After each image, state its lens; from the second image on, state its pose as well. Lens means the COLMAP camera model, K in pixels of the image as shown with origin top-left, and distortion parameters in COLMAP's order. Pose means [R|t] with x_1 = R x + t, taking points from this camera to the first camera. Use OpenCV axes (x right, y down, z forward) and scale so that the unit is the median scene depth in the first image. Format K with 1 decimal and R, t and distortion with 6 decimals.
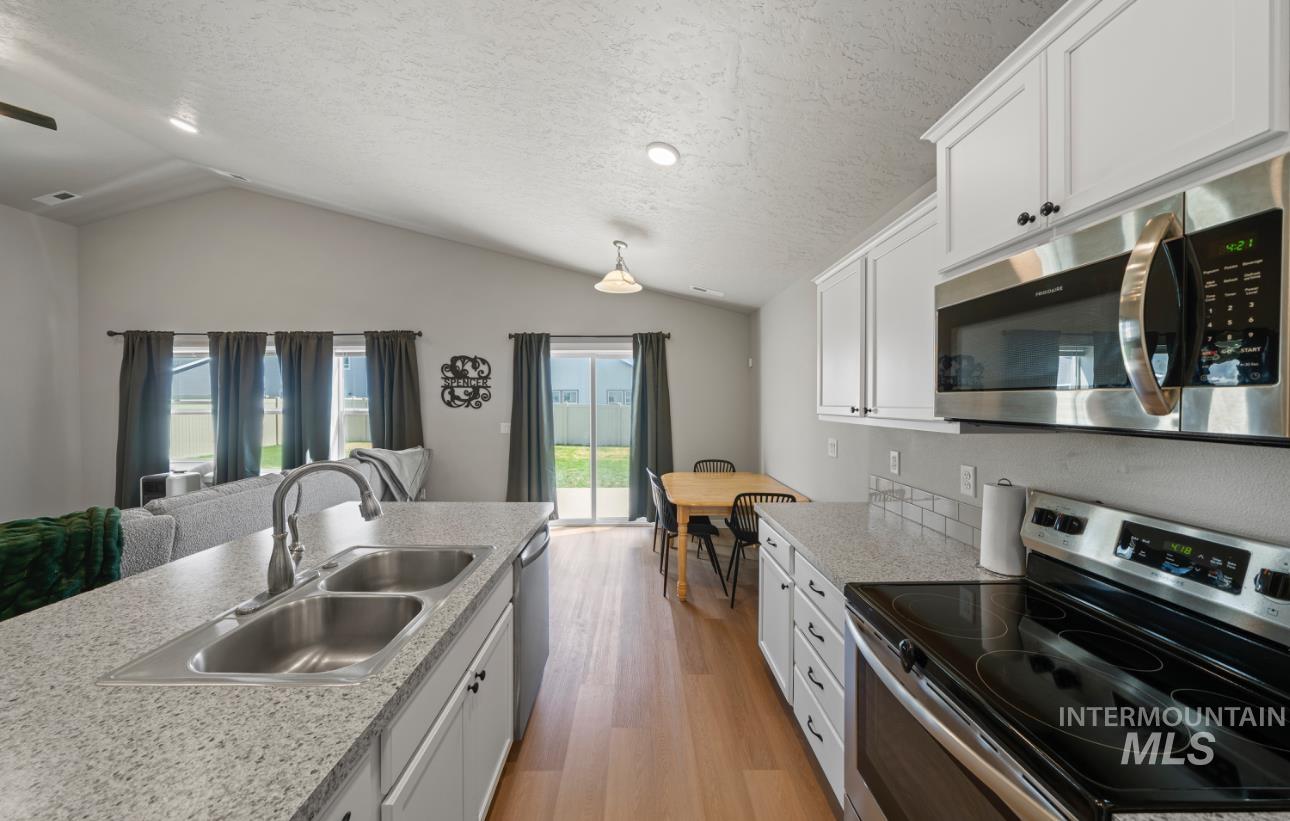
lens RADIAL K [[451.7, 0, 646.7], [0, 451.7, 405.7], [0, 0, 1]] dist [-0.008074, 0.000346]
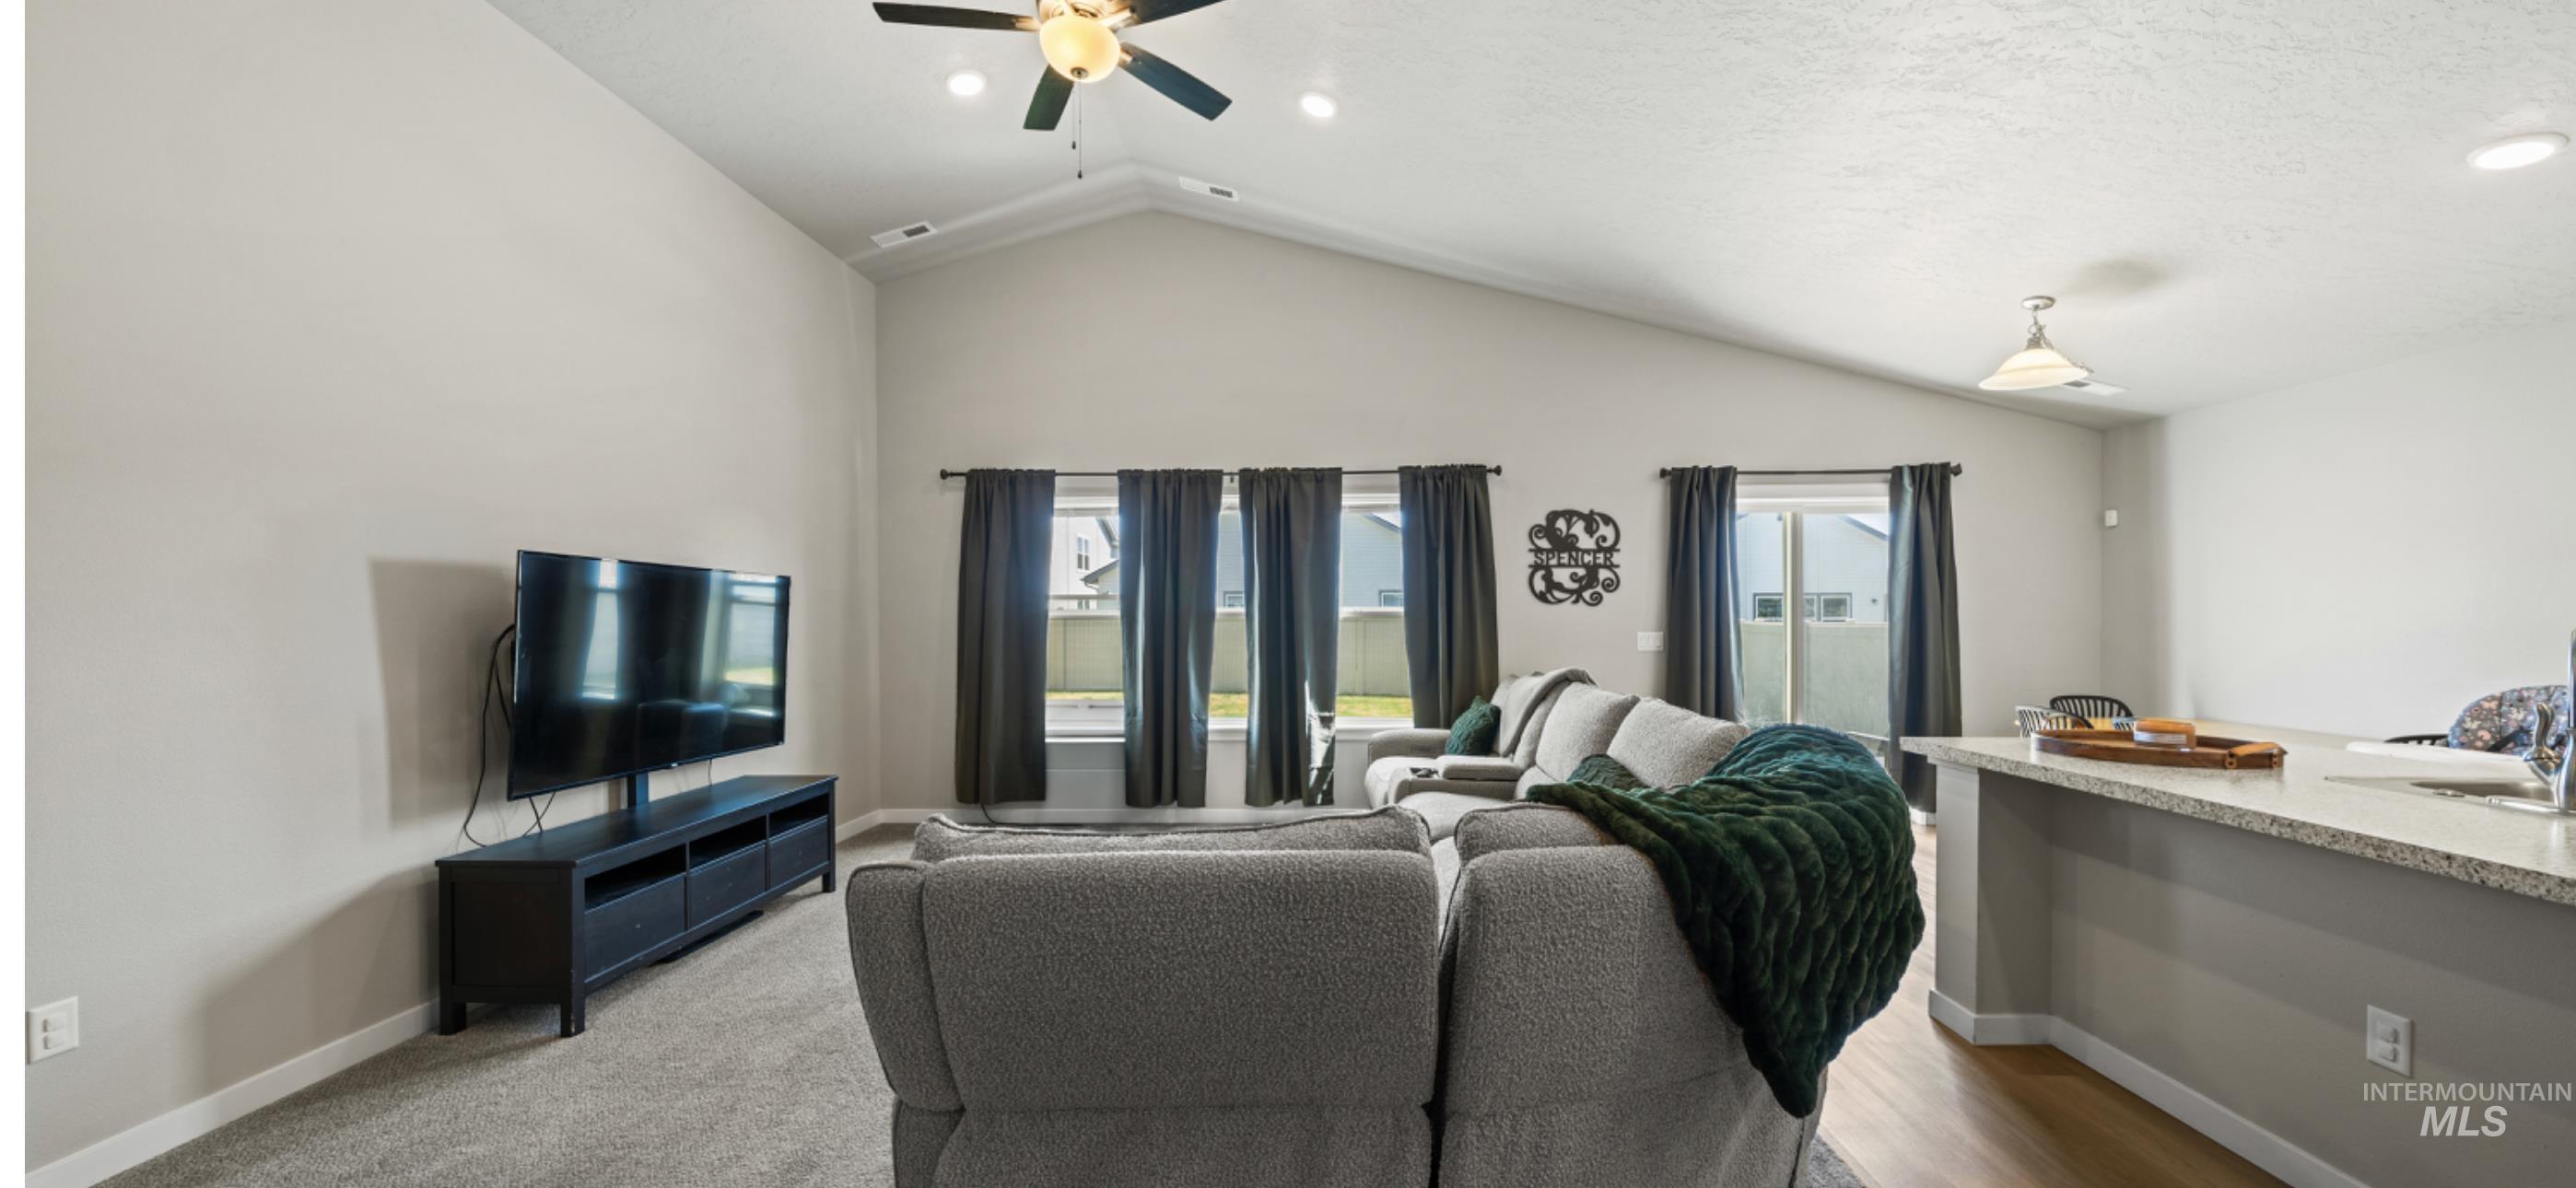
lens RADIAL K [[890.8, 0, 1295.8], [0, 890.8, 602.5], [0, 0, 1]] dist [-0.001862, -0.000135]
pose [[0.999585, -0.006523, -0.028065, -0.725083], [0.006005, 0.999811, -0.018505, 0.020840], [0.028180, 0.018329, 0.999435, -0.092369]]
